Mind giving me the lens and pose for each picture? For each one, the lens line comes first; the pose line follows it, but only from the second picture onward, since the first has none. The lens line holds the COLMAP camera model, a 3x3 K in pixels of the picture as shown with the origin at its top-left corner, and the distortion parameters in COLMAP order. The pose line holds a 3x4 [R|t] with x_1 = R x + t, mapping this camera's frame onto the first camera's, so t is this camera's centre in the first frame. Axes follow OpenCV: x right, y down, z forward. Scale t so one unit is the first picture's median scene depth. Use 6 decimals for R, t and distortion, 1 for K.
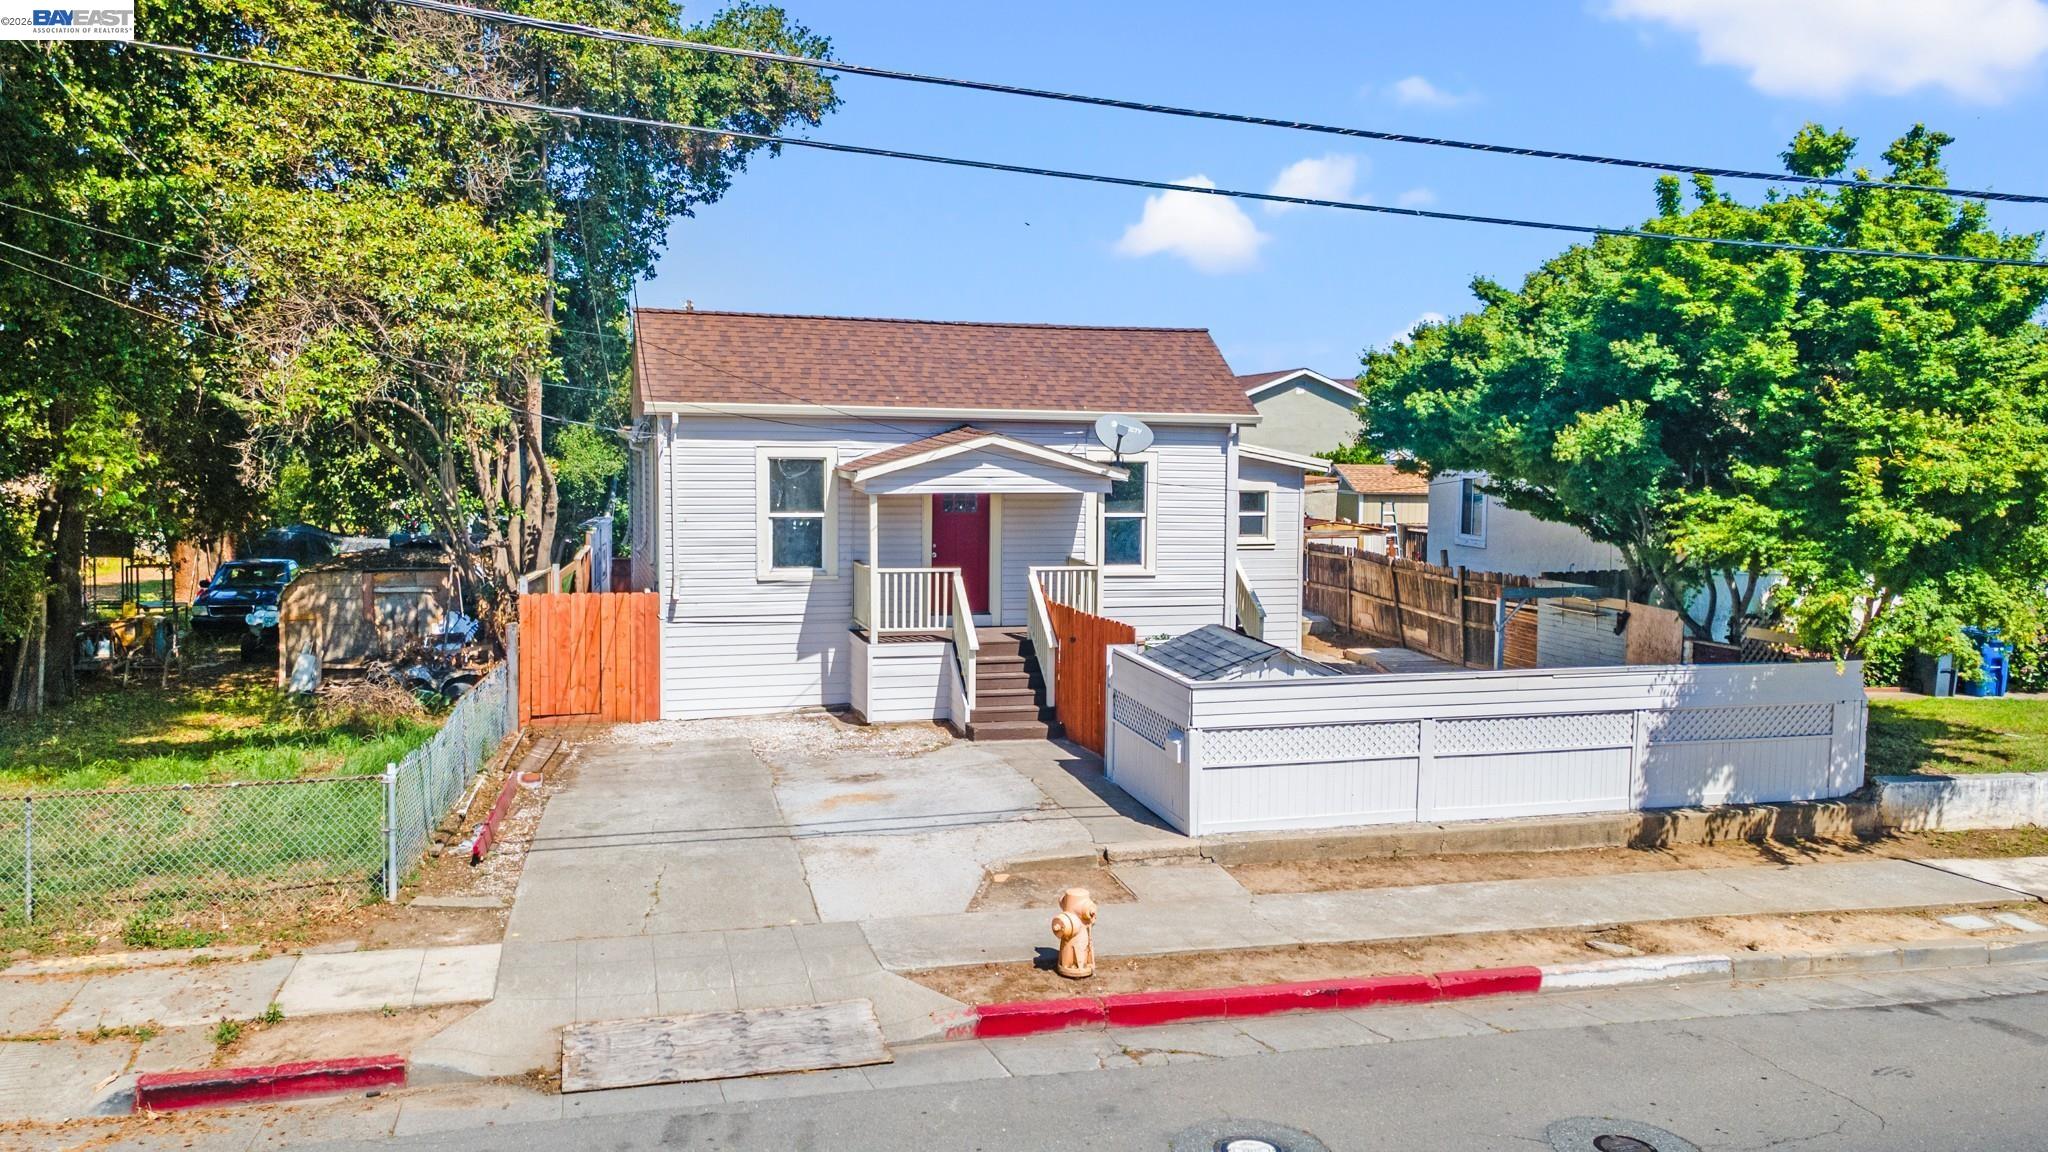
lens RADIAL K [[1439.2, 0, 1006.8], [0, 1439.2, 574.0], [0, 0, 1]] dist [0.004317, 0.050030]
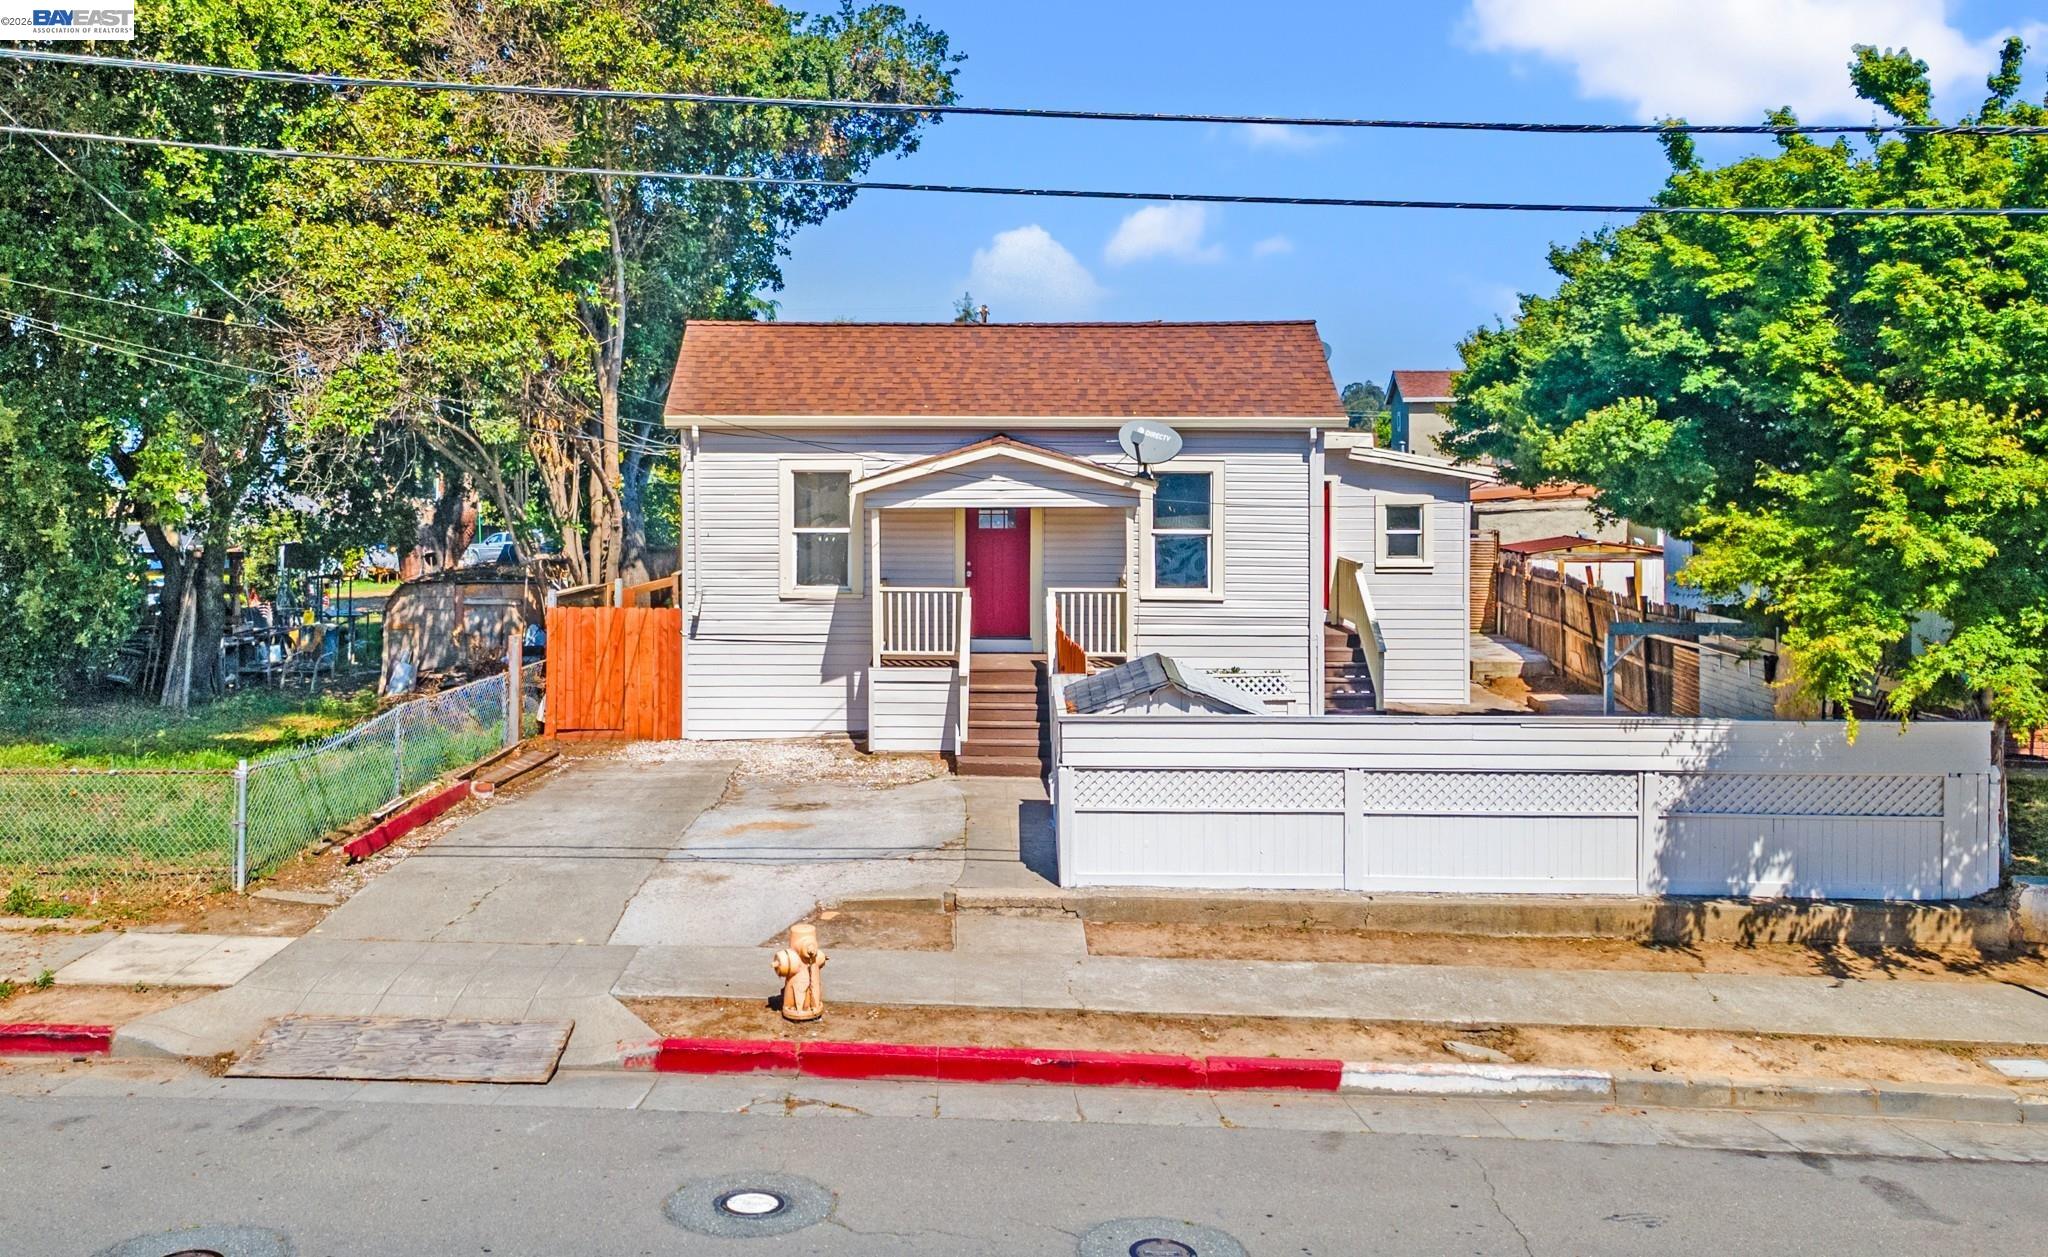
lens RADIAL K [[1604.6, 0, 955.0], [0, 1604.6, 509.9], [0, 0, 1]] dist [0.001032, 0.040696]
pose [[0.956268, 0.000133, -0.292492, 0.324544], [-0.016596, 0.998414, -0.053805, 0.001842], [0.292021, 0.056306, 0.954753, 0.008589]]
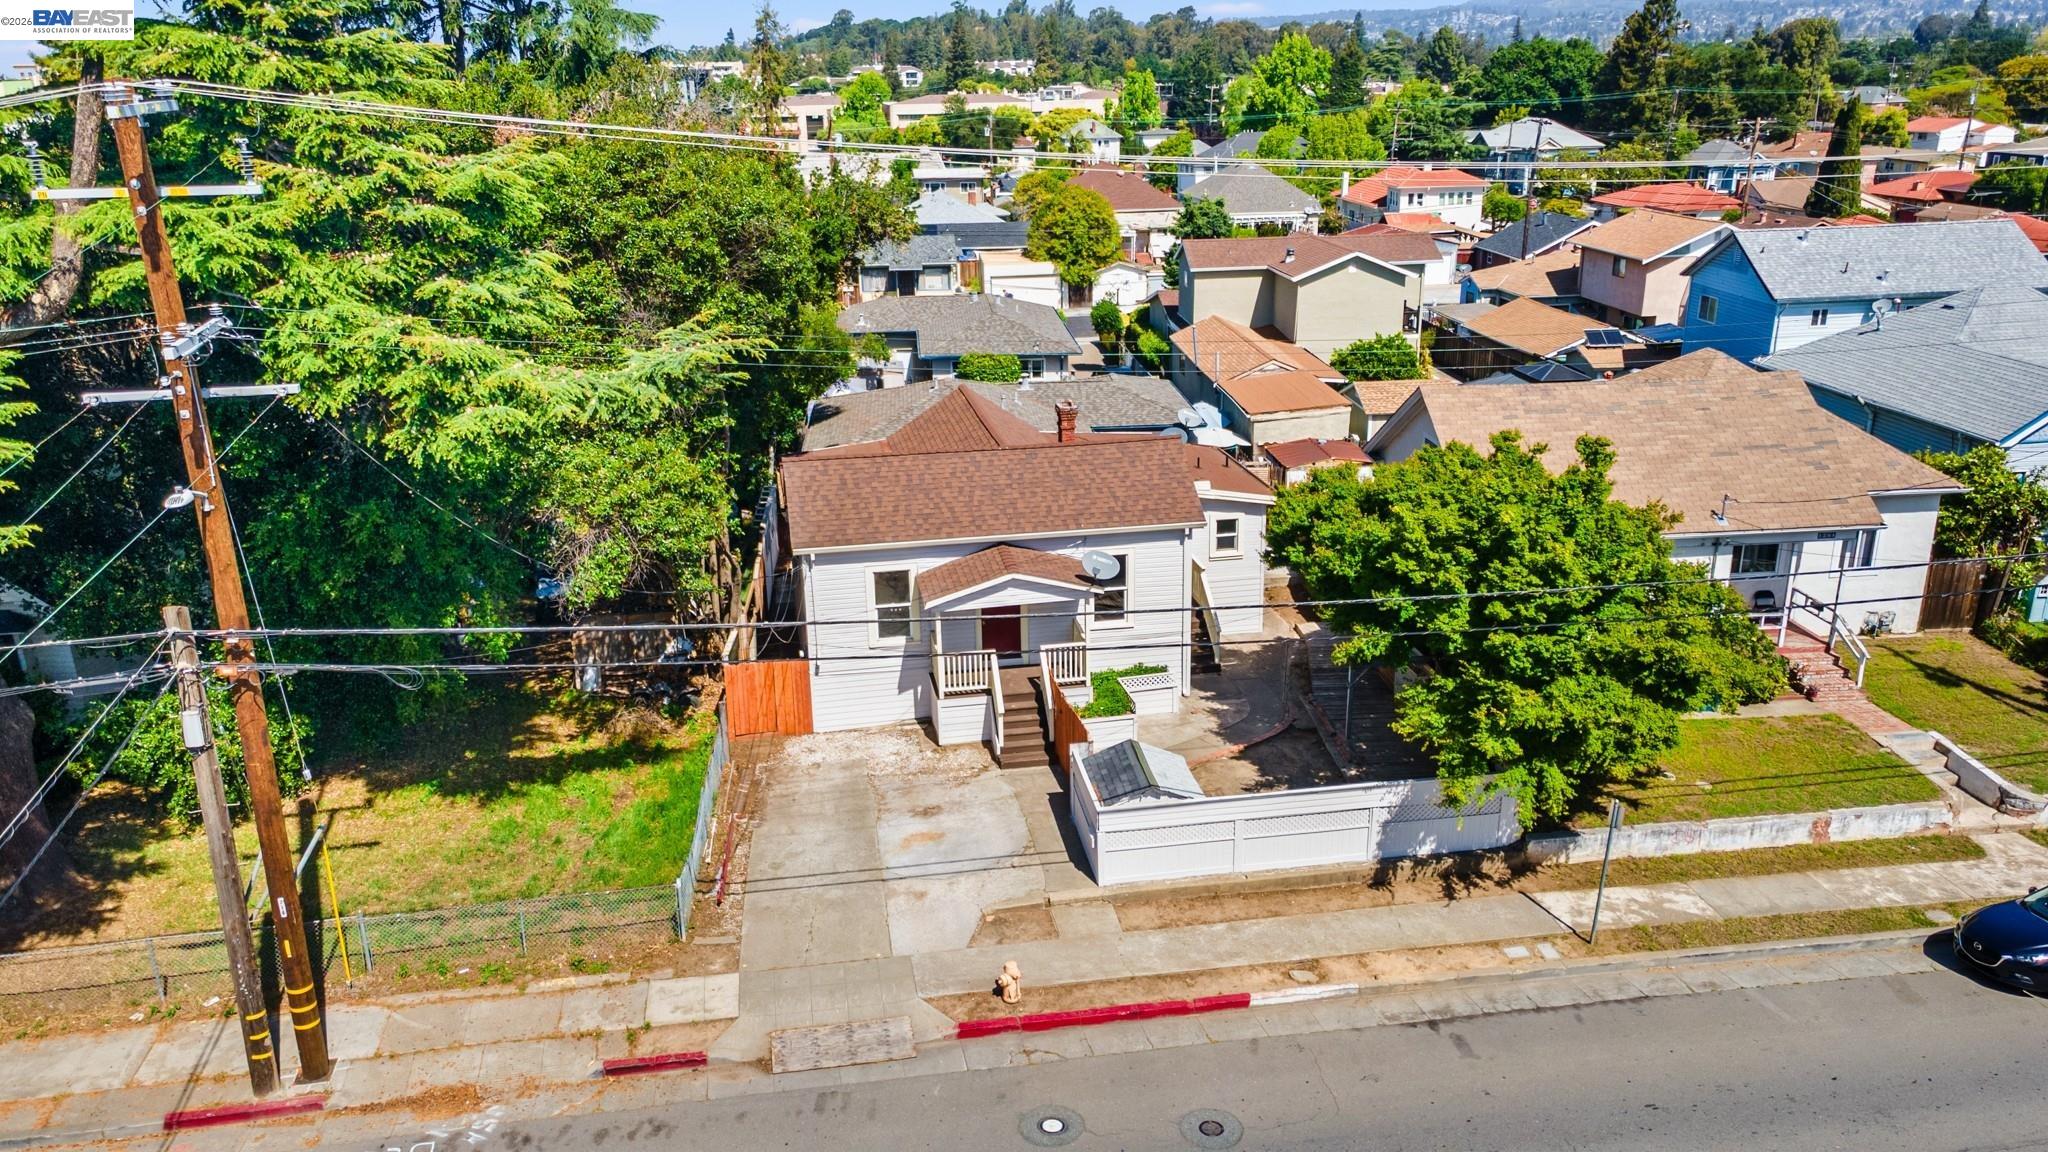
lens RADIAL K [[1448.9, 0, 1019.7], [0, 1448.9, 532.2], [0, 0, 1]] dist [0.003247, 0.000591]
pose [[0.994430, 0.005945, -0.105232, 0.197338], [0.018412, 0.973257, 0.228978, -0.610632], [0.103779, -0.229640, 0.967727, -0.612668]]
